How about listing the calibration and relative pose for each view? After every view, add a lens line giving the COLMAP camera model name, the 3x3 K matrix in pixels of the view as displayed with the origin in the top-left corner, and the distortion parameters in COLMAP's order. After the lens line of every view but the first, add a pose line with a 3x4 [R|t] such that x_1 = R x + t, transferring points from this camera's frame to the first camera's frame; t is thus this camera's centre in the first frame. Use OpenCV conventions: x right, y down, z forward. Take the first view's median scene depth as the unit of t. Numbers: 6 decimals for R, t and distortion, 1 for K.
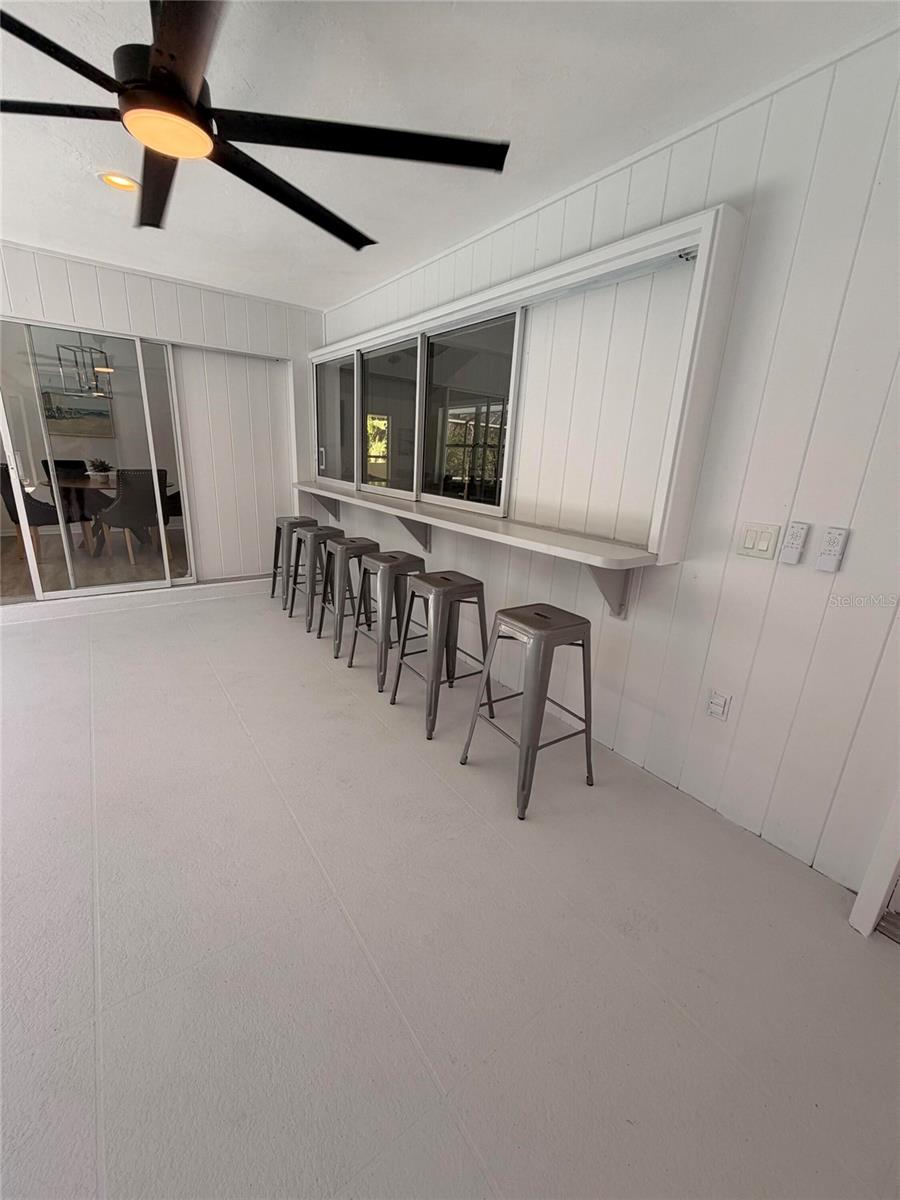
lens RADIAL K [[477.5, 0, 451.1], [0, 477.5, 598.6], [0, 0, 1]] dist [-0.000134, 0.000092]
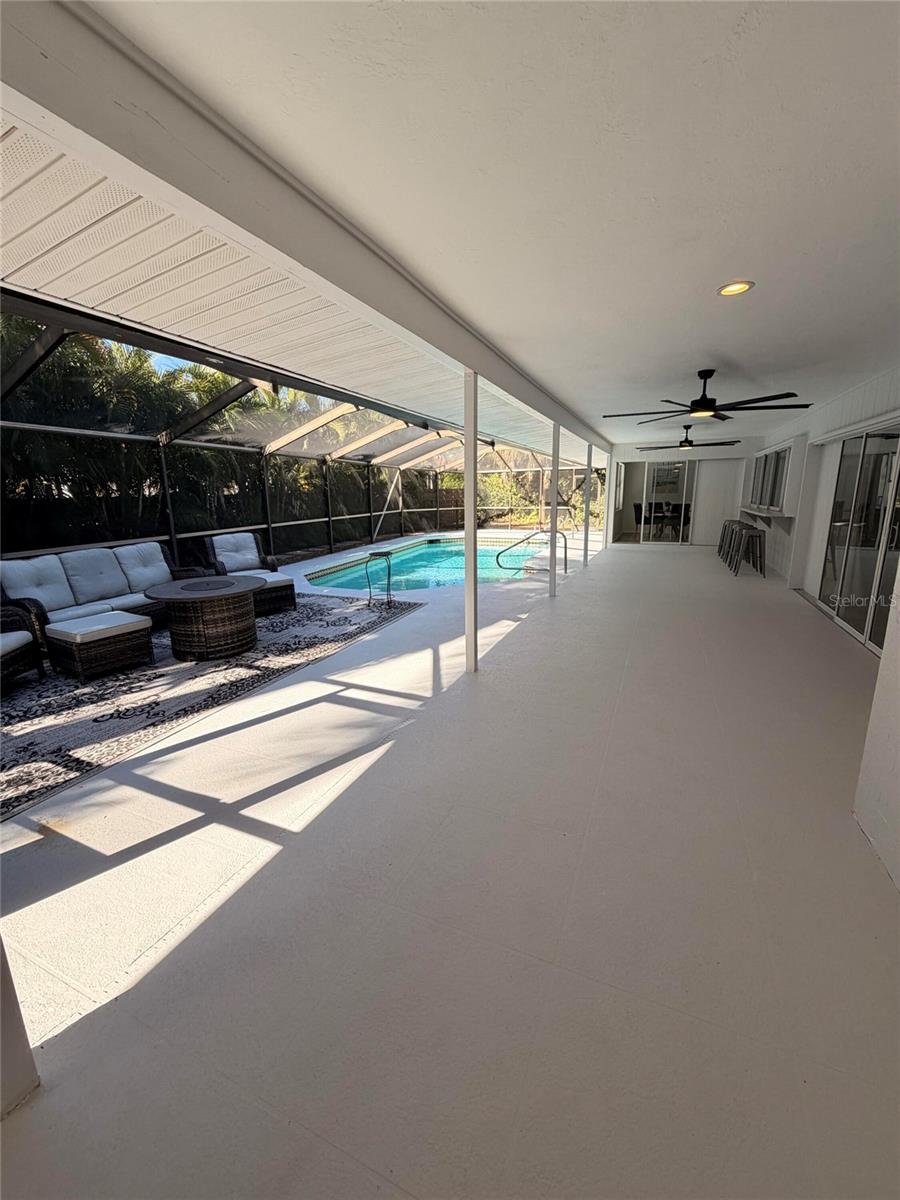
lens RADIAL K [[477.5, 0, 451.1], [0, 477.5, 598.6], [0, 0, 1]] dist [-0.000134, 0.000092]
pose [[0.503020, 0.124928, -0.855198, 1.128432], [-0.221484, 0.975088, 0.012166, 0.527048], [0.835413, 0.183293, 0.518159, -1.457823]]
